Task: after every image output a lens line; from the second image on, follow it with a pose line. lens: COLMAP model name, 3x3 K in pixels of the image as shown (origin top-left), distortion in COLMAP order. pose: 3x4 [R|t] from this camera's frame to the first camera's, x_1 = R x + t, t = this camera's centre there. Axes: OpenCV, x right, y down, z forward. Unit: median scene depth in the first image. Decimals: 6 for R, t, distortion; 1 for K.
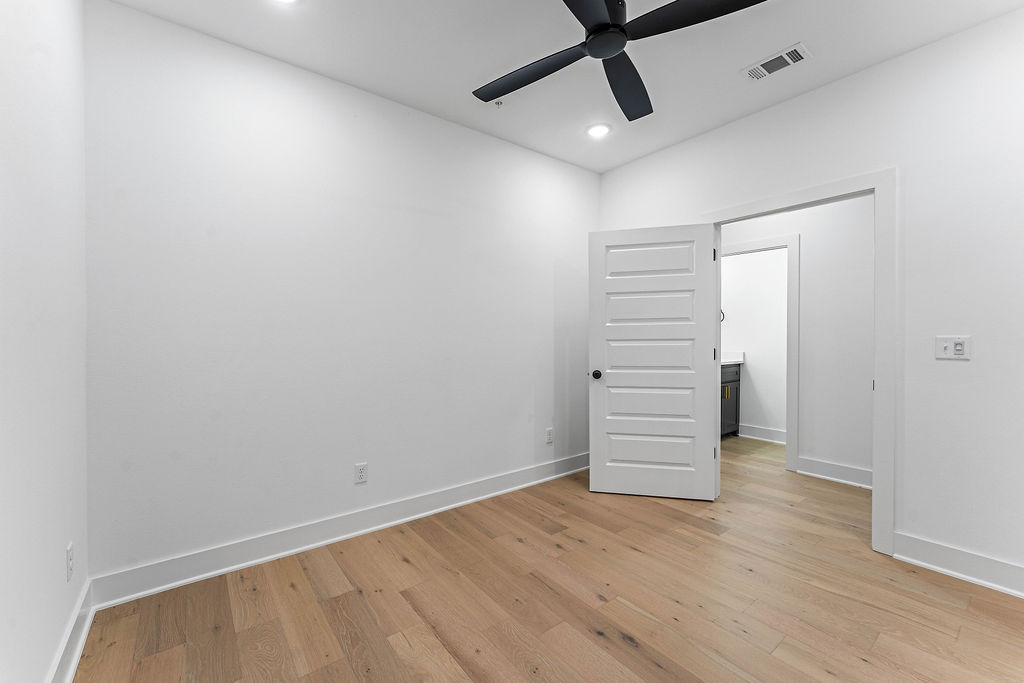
lens RADIAL K [[411.9, 0, 511.5], [0, 411.9, 342.7], [0, 0, 1]] dist [0.001292, -0.000095]
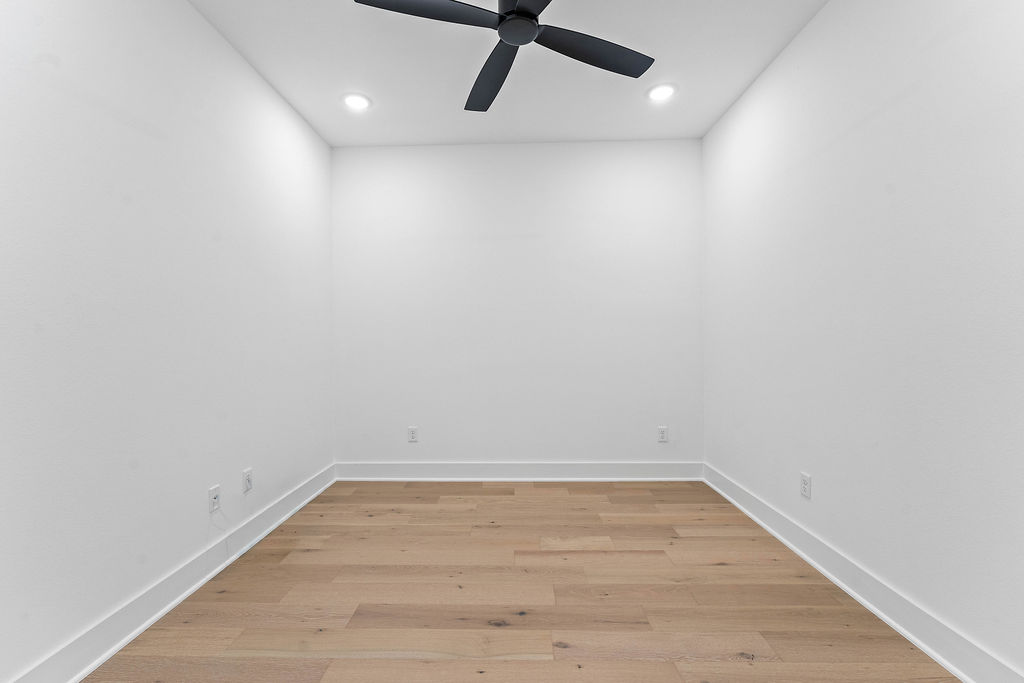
lens RADIAL K [[453.5, 0, 513.4], [0, 453.5, 339.1], [0, 0, 1]] dist [-0.002114, -0.000037]
pose [[-0.630320, 0.005654, -0.776315, 0.976321], [-0.002609, 0.999952, 0.009401, 0.016245], [0.776331, 0.007951, -0.630276, 1.502322]]
